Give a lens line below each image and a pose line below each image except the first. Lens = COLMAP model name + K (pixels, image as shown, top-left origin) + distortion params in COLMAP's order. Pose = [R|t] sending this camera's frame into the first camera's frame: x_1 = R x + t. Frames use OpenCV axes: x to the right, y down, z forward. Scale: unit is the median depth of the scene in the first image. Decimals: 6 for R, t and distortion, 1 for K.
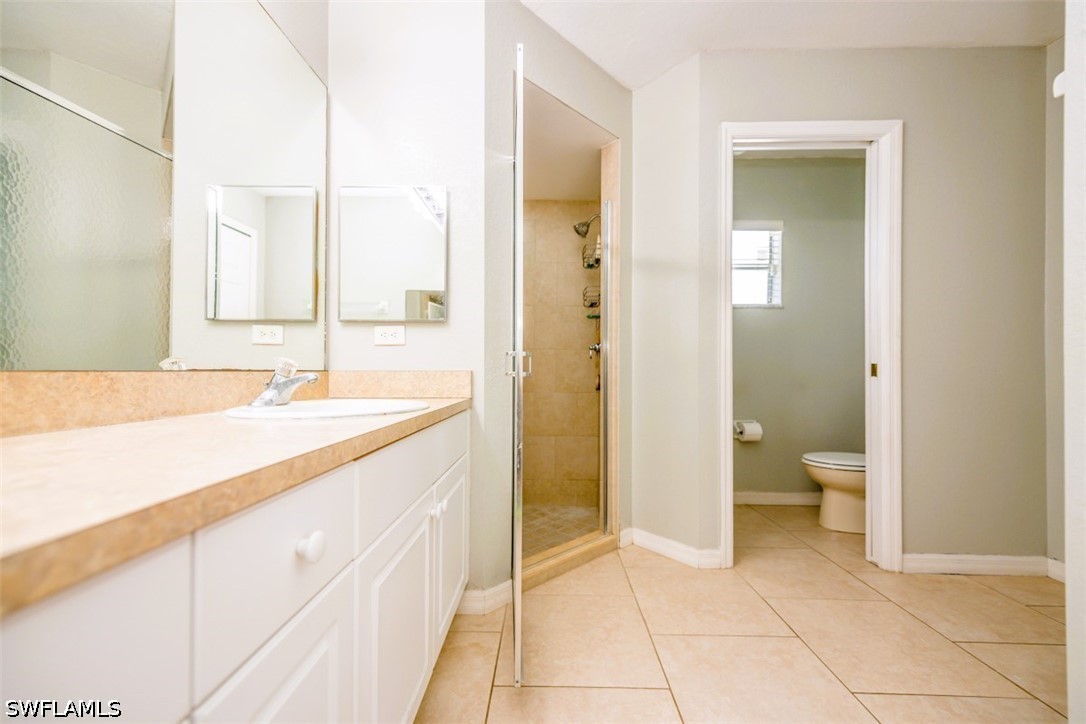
lens RADIAL K [[422.6, 0, 543.6], [0, 422.6, 367.1], [0, 0, 1]] dist [0.022940, -0.004600]
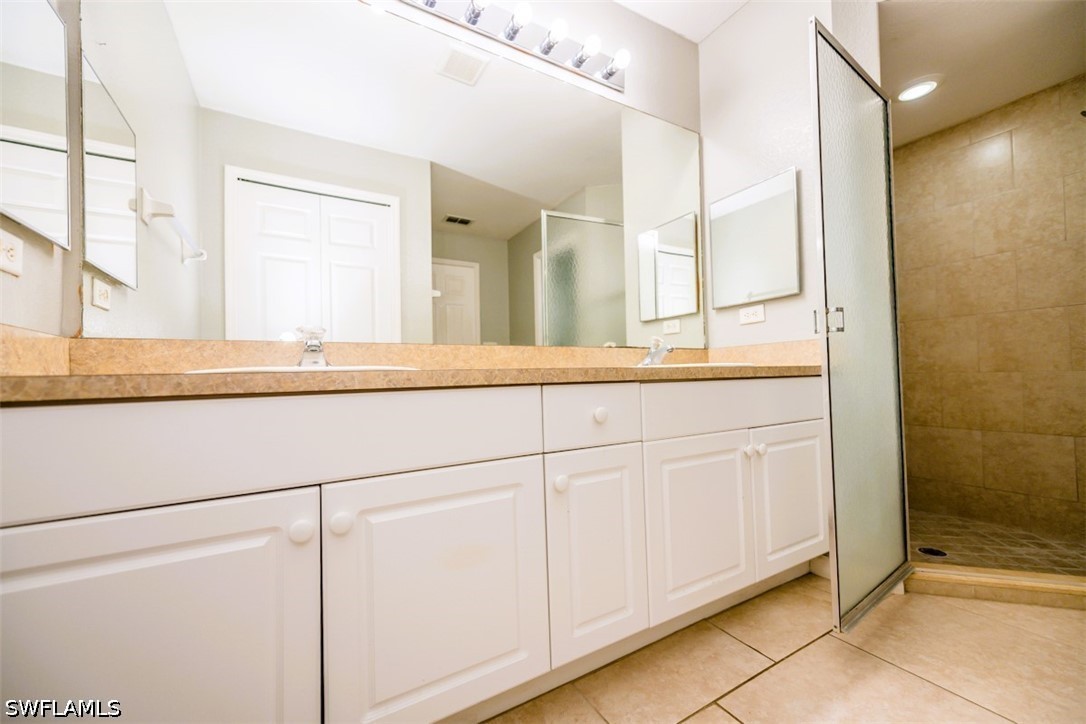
lens RADIAL K [[422.6, 0, 543.6], [0, 422.6, 367.1], [0, 0, 1]] dist [0.022940, -0.004600]
pose [[0.504877, -0.037331, -0.862384, 0.352499], [0.036821, 0.999086, -0.021691, 0.073715], [0.862406, -0.020803, 0.505790, -0.086576]]
